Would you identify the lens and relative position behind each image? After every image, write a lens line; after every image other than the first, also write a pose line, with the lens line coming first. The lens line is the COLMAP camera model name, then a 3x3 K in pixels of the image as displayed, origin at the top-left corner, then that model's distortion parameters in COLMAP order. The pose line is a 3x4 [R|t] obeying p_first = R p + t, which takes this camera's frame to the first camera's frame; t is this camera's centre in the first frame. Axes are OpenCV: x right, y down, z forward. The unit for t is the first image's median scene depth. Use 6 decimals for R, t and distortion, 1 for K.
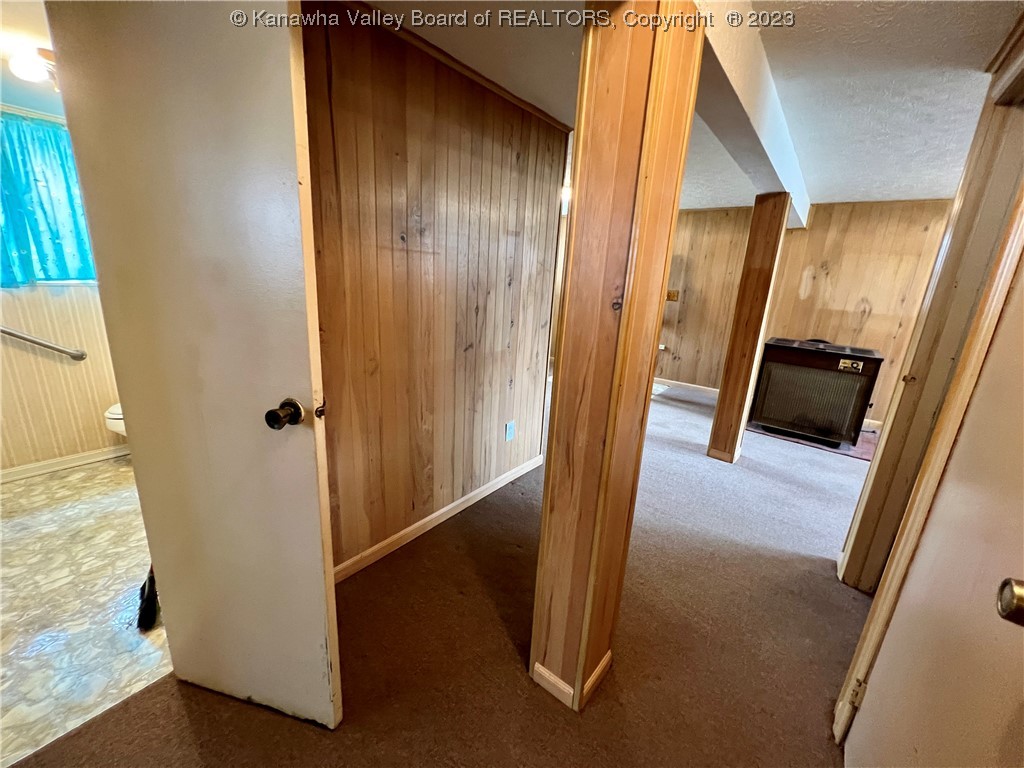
lens RADIAL K [[406.1, 0, 508.6], [0, 406.1, 385.0], [0, 0, 1]] dist [-0.006818, 0.000385]
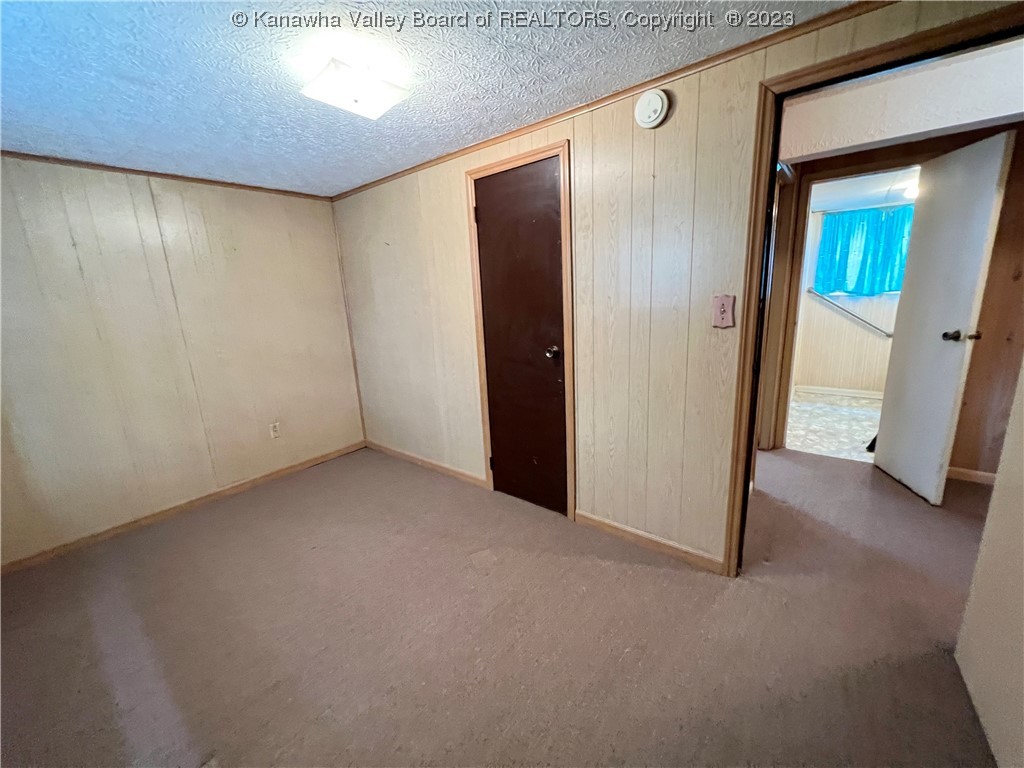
lens RADIAL K [[406.1, 0, 510.4], [0, 406.1, 380.8], [0, 0, 1]] dist [-0.006818, 0.000385]
pose [[-0.021171, 0.163224, -0.986362, 1.338445], [-0.216147, 0.962503, 0.163915, 0.353863], [0.976131, 0.216670, 0.014903, -1.084167]]
